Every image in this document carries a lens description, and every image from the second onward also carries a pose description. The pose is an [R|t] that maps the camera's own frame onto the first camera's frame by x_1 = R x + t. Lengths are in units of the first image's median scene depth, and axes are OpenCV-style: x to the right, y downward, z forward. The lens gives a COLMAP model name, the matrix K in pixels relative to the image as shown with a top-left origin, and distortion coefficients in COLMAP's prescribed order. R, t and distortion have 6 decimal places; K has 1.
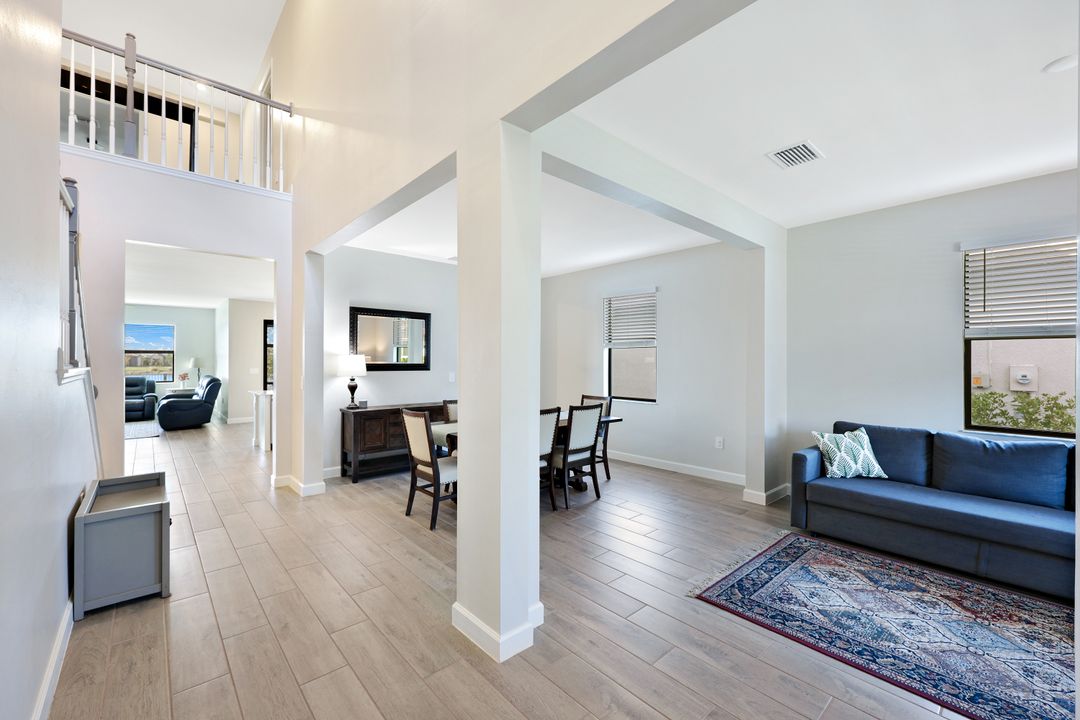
lens RADIAL K [[444.5, 0, 541.5], [0, 444.5, 363.9], [0, 0, 1]] dist [-0.001592, 0.000180]
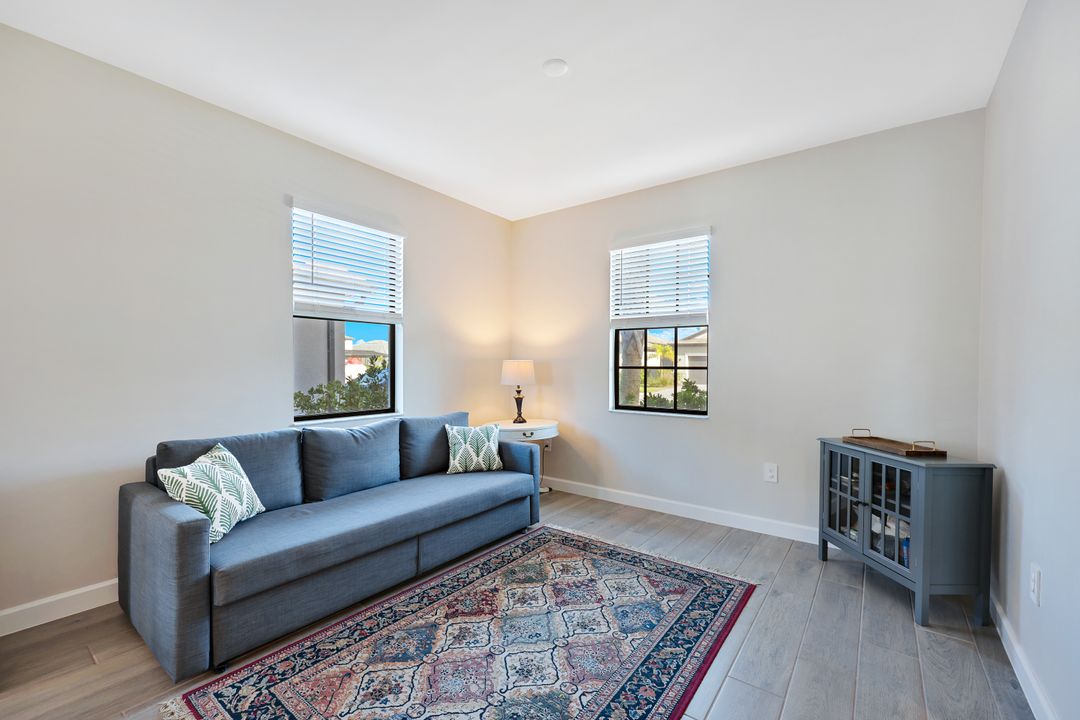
lens RADIAL K [[444.5, 0, 541.6], [0, 444.5, 363.1], [0, 0, 1]] dist [-0.001592, 0.000180]
pose [[-0.200875, -0.013997, 0.979517, 0.047238], [-0.011331, 0.999864, 0.011964, 0.027099], [-0.979551, -0.008695, -0.201006, 0.954636]]
